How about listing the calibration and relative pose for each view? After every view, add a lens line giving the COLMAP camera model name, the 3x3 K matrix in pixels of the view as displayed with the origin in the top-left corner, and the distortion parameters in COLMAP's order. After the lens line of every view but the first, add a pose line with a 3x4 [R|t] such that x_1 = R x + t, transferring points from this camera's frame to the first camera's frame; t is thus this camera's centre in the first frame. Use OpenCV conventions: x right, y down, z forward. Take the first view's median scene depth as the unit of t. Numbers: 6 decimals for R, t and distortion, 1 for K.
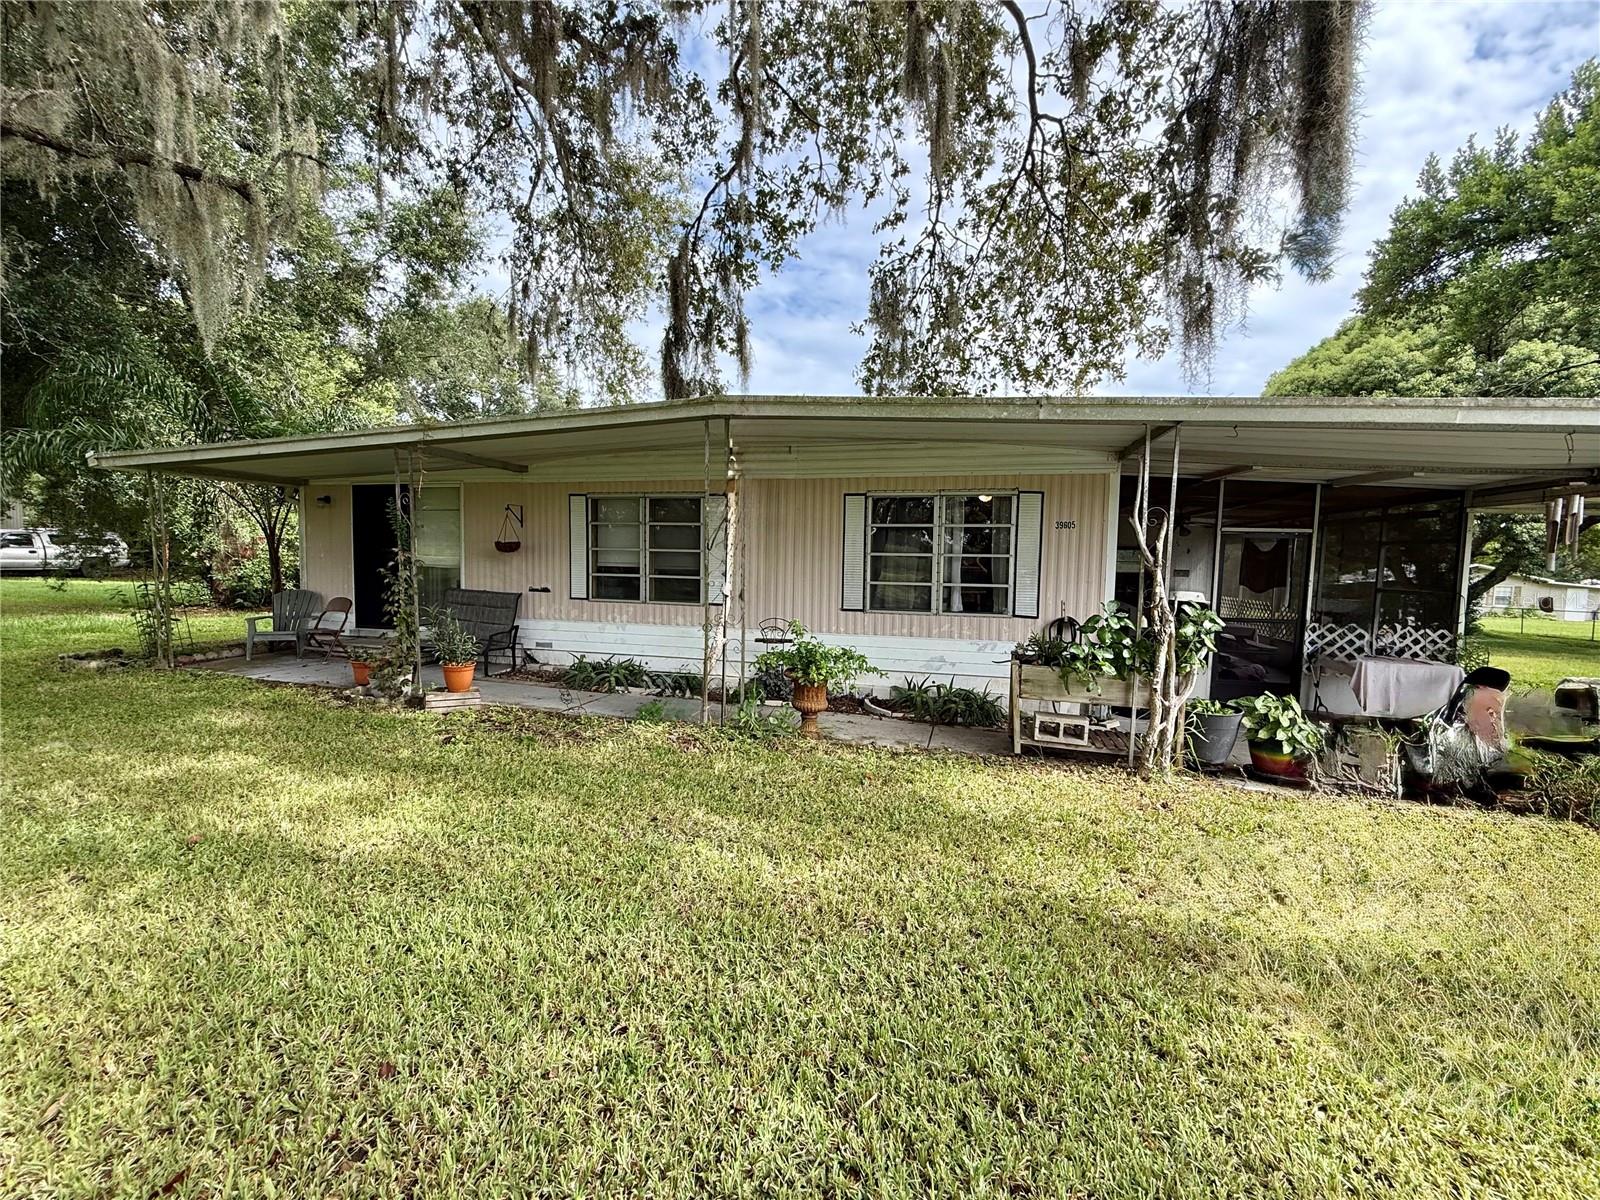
lens RADIAL K [[639.7, 0, 797.5], [0, 639.7, 600.6], [0, 0, 1]] dist [0.007434, -0.000419]
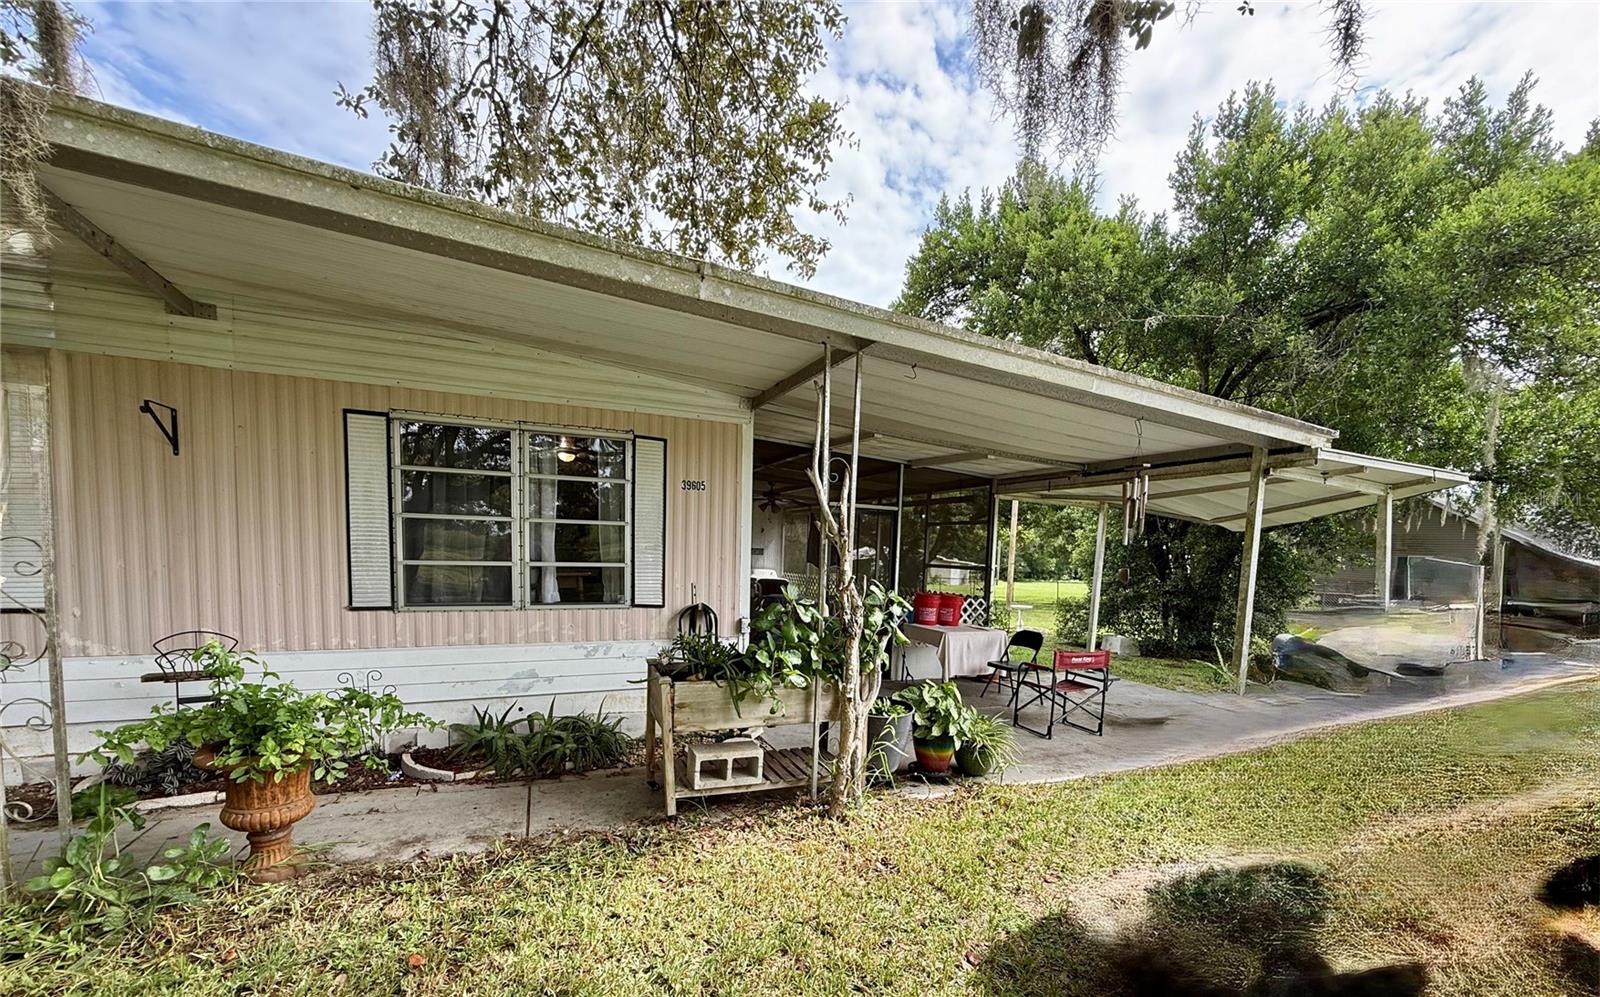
lens RADIAL K [[646.8, 0, 802.8], [0, 646.8, 598.8], [0, 0, 1]] dist [0.002372, 0.000387]
pose [[0.789391, -0.043249, 0.612366, 0.044851], [0.026711, 0.998990, 0.036122, -0.006748], [-0.613309, -0.012157, 0.789749, 0.359904]]
